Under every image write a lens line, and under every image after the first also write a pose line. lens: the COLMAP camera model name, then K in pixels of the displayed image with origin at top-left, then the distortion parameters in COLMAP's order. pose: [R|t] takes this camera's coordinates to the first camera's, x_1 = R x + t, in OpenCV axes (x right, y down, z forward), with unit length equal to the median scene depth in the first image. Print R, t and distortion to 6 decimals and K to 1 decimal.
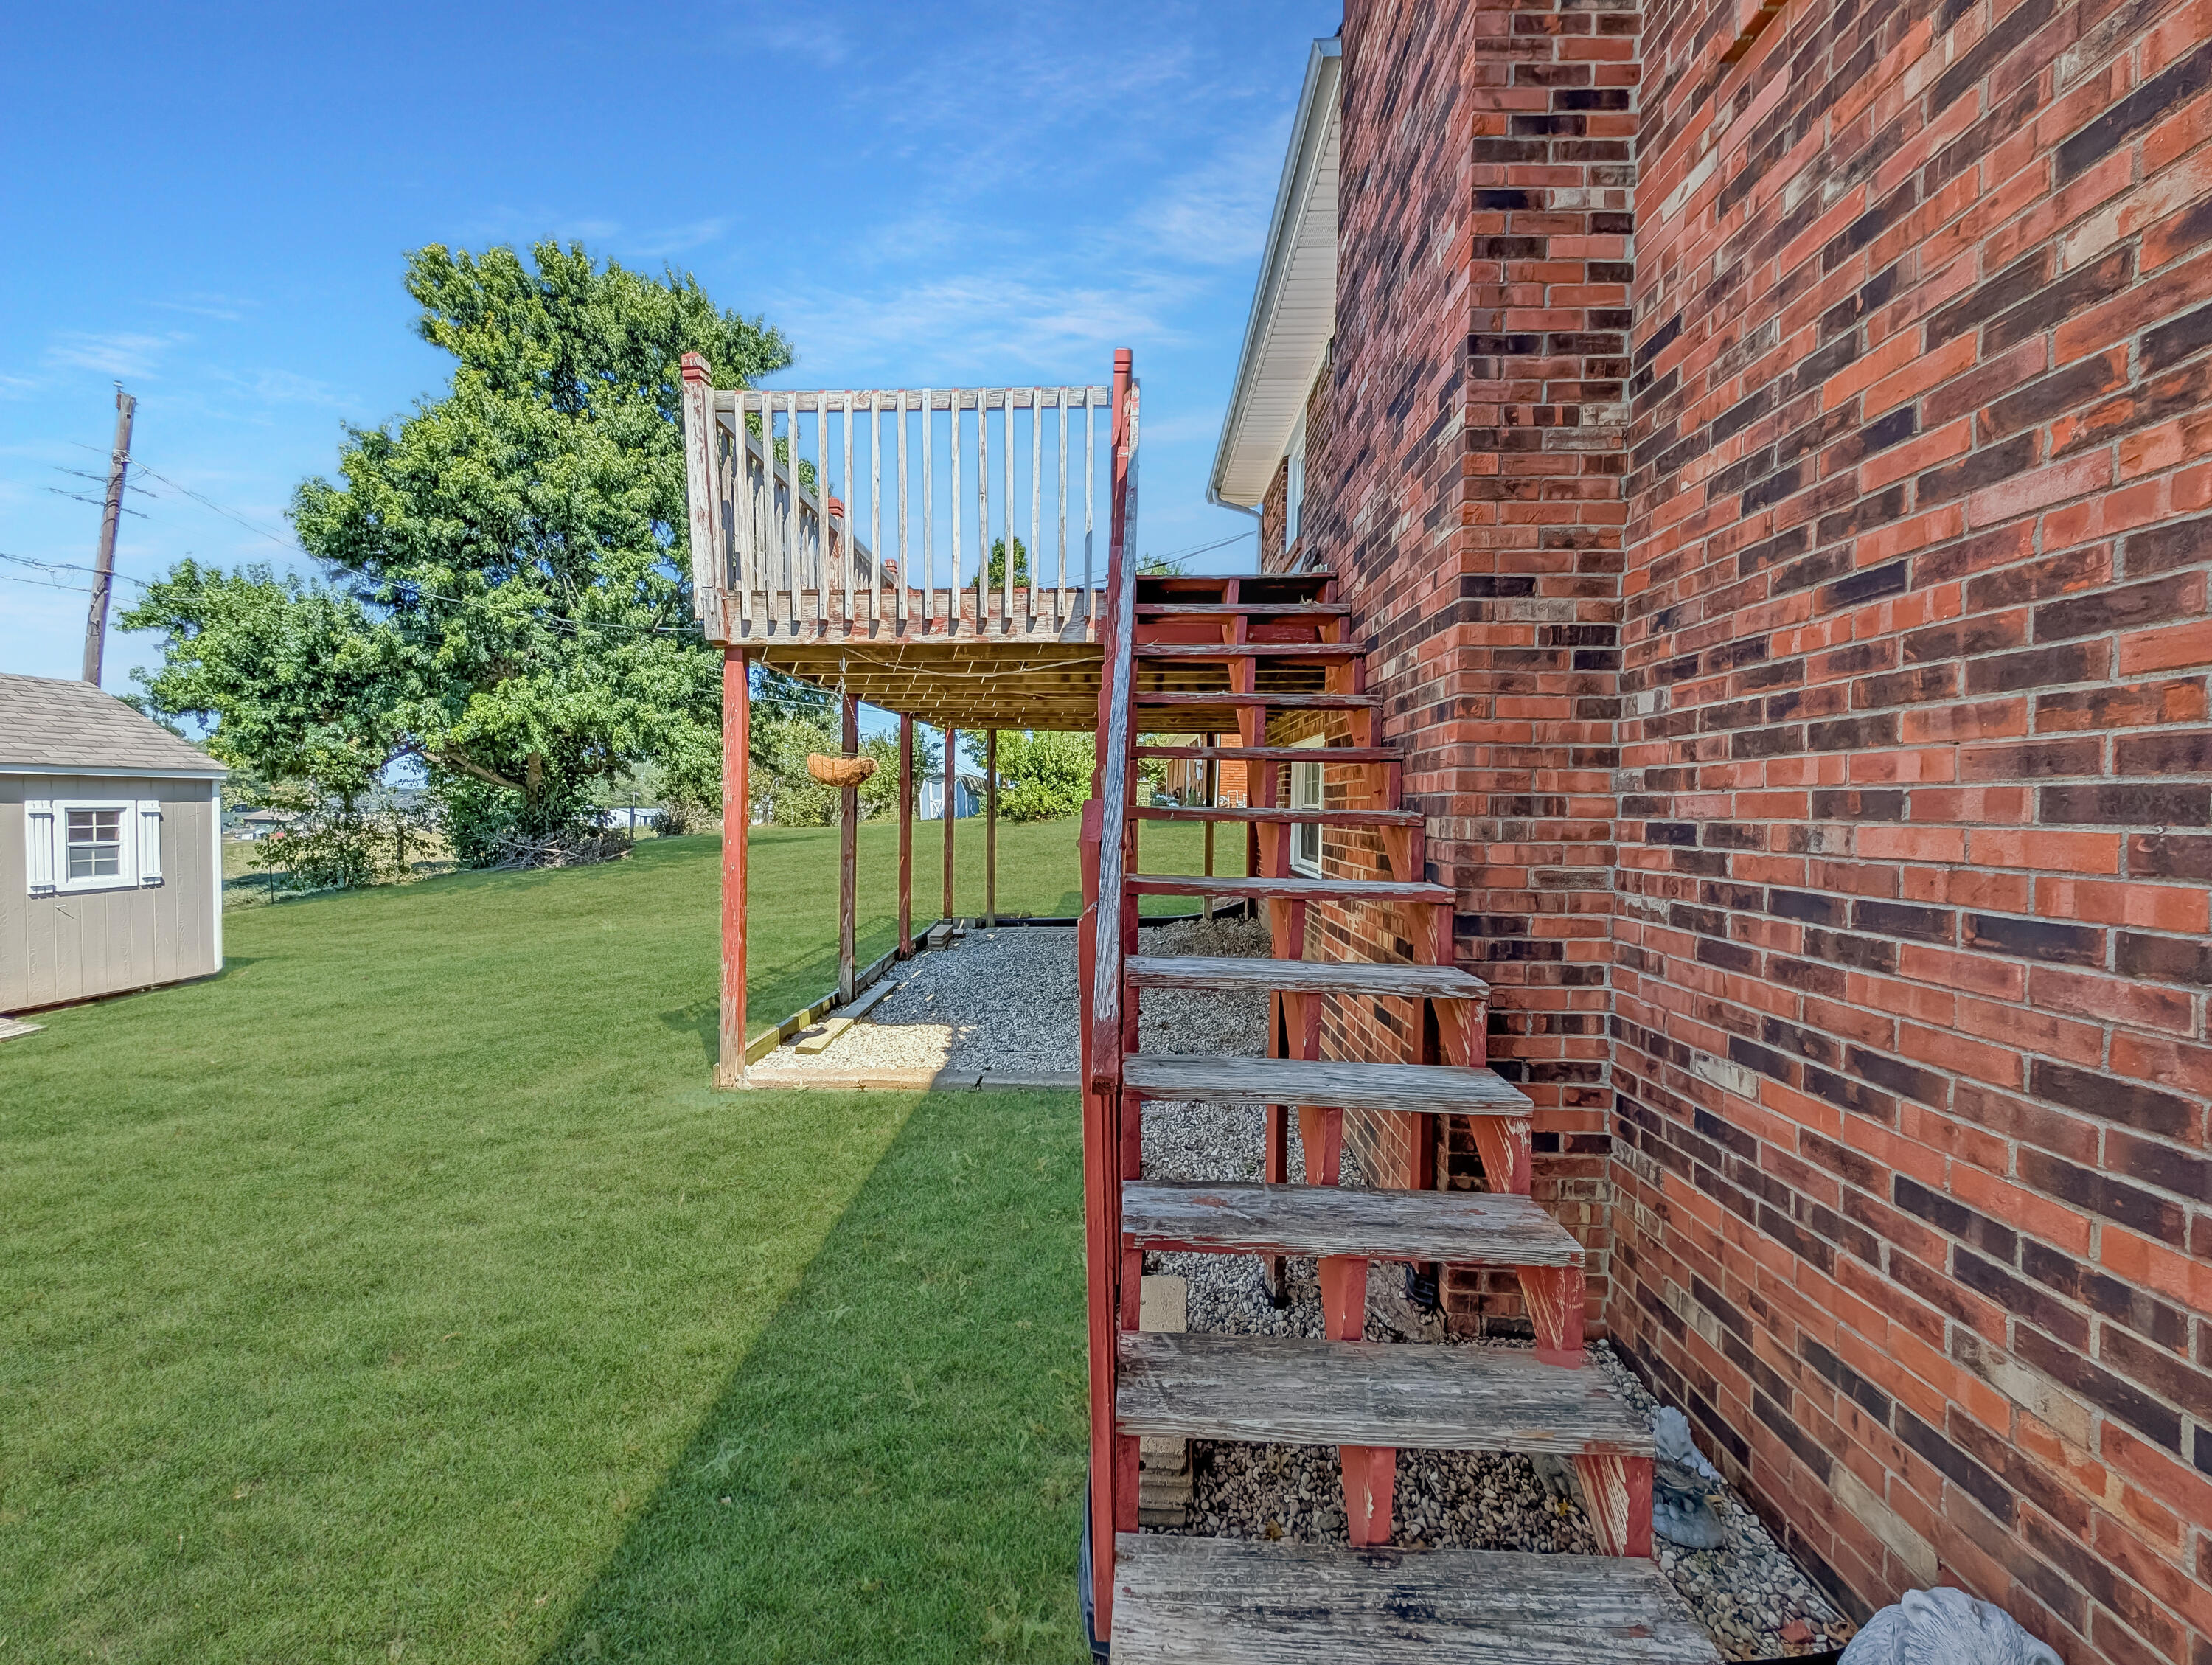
lens RADIAL K [[851.0, 0, 1108.4], [0, 851.0, 812.2], [0, 0, 1]] dist [0.000474, -0.000235]
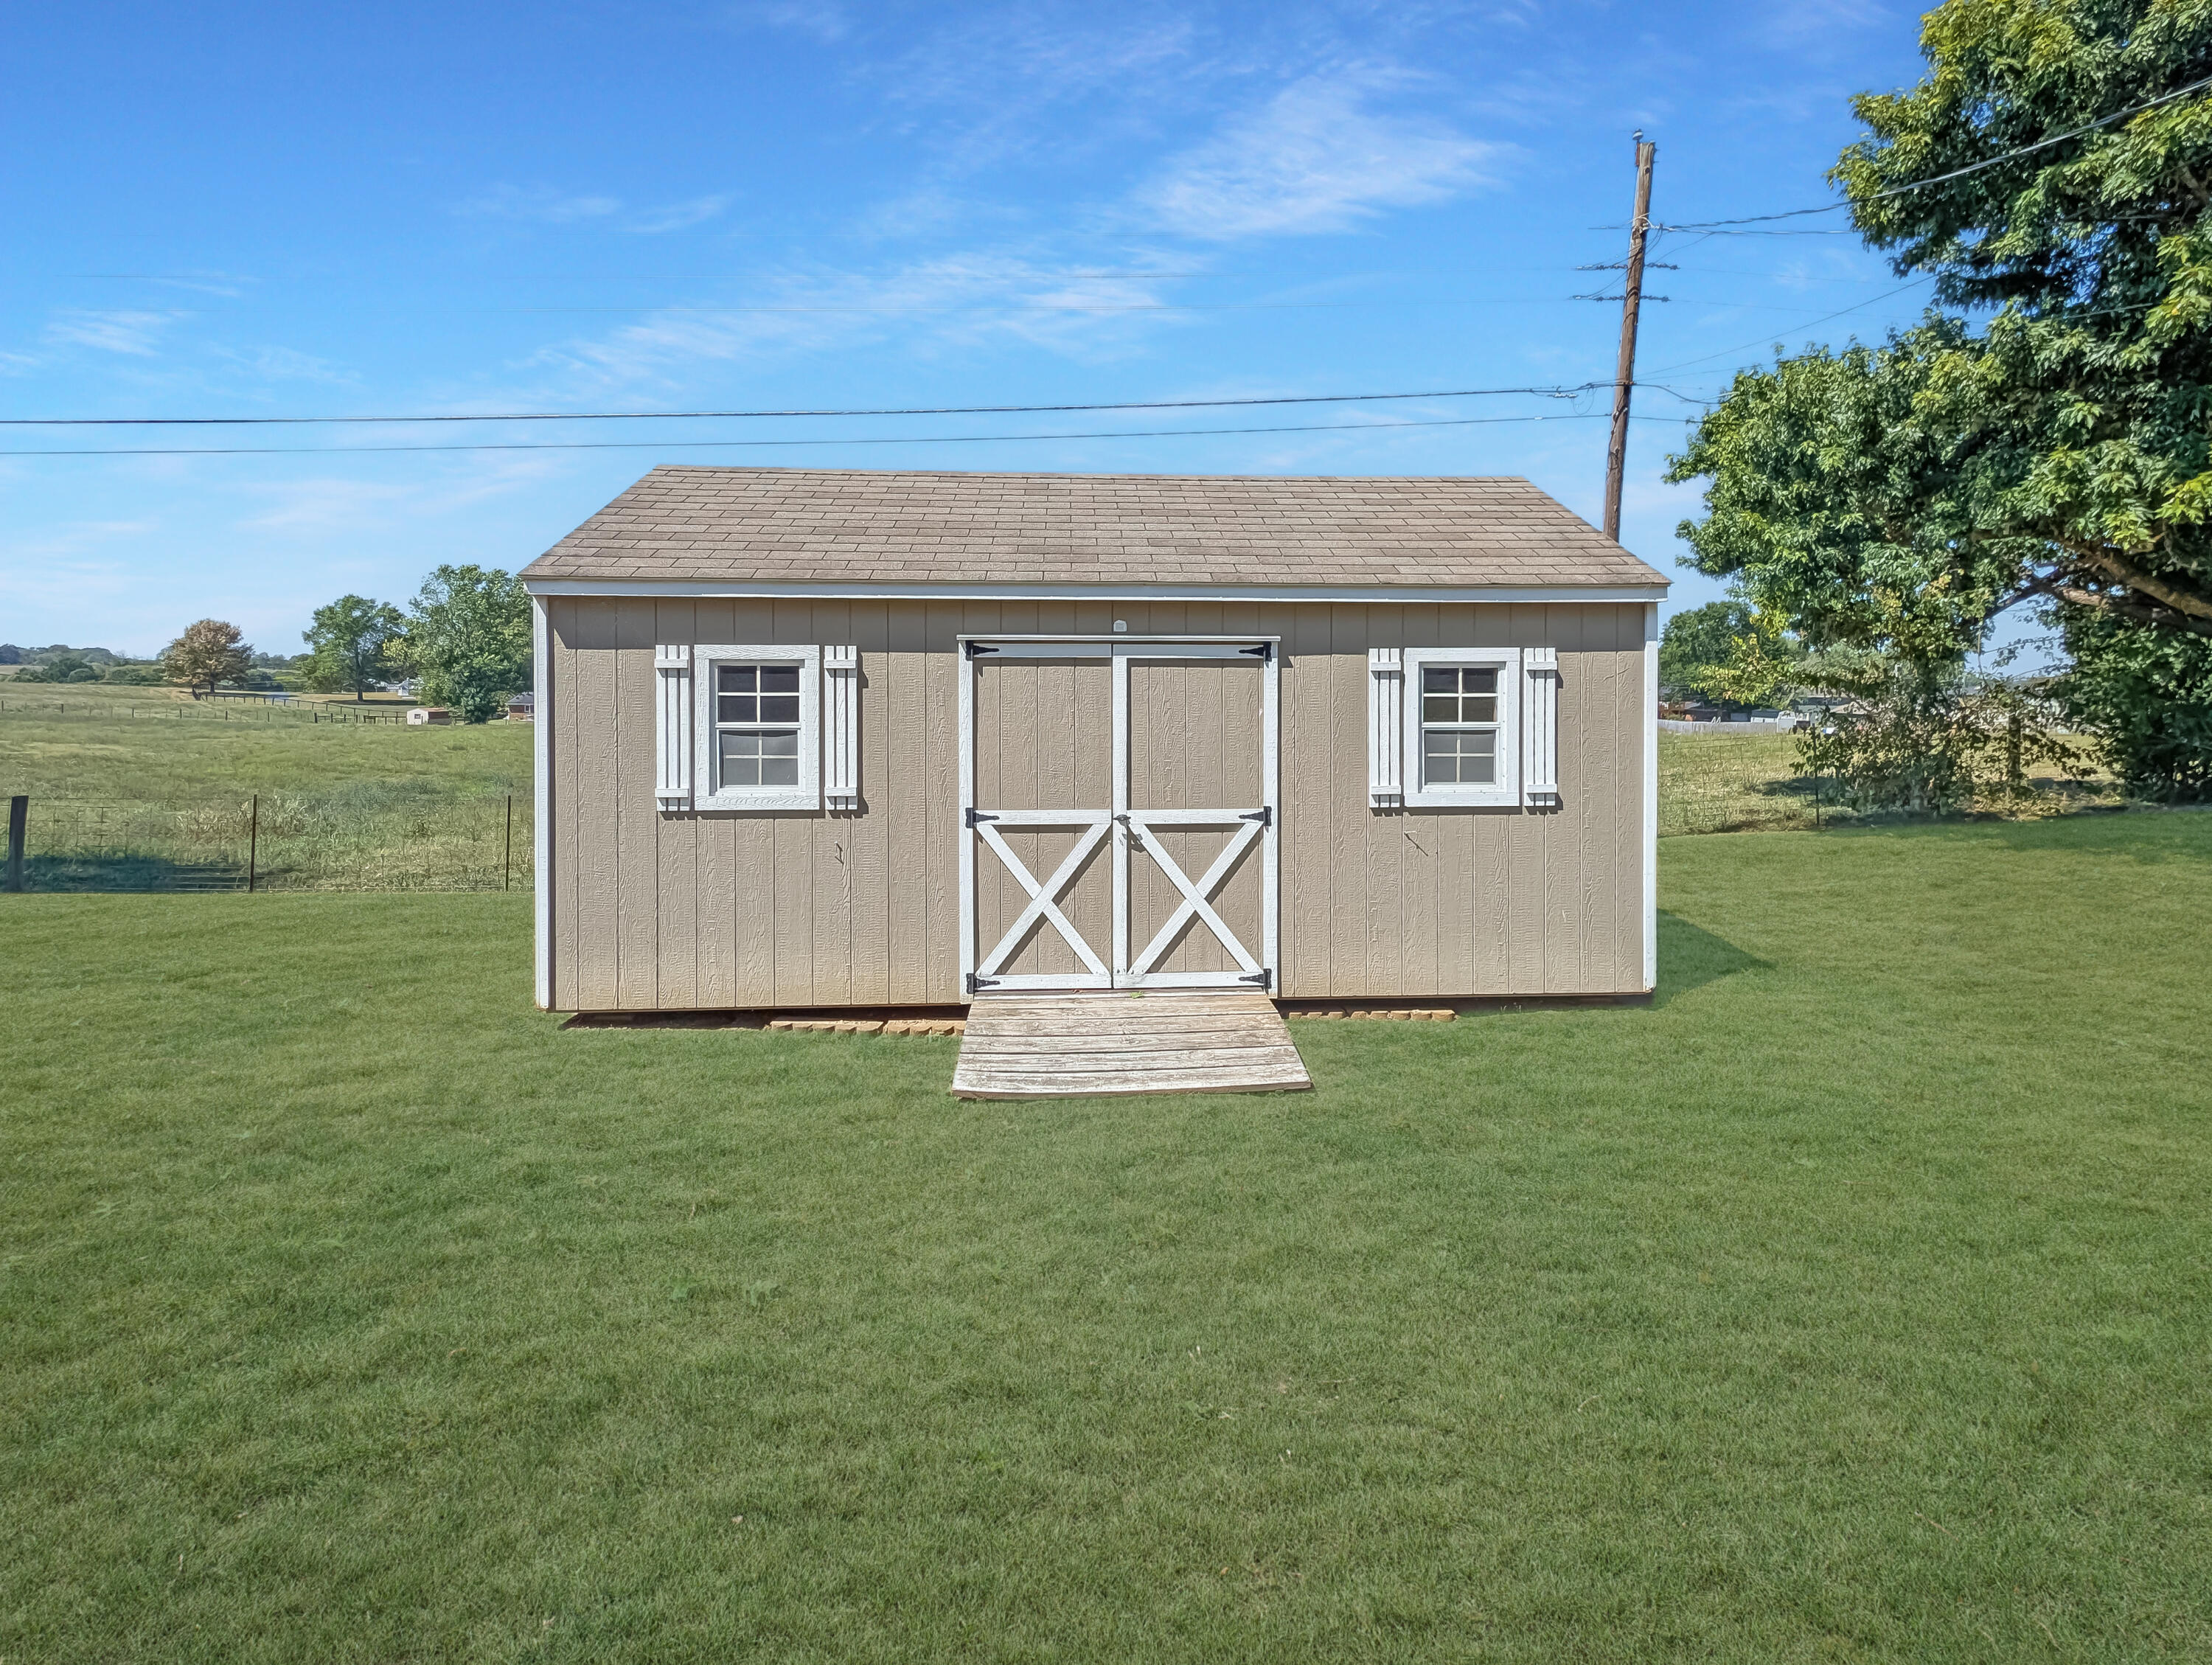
lens RADIAL K [[856.9, 0, 1101.7], [0, 856.9, 726.1], [0, 0, 1]] dist [-0.021281, -0.000080]
pose [[0.060227, 0.029274, -0.997755, -0.388083], [-0.008909, 0.999546, 0.028789, 0.013830], [0.998145, 0.007155, 0.060460, 0.438468]]
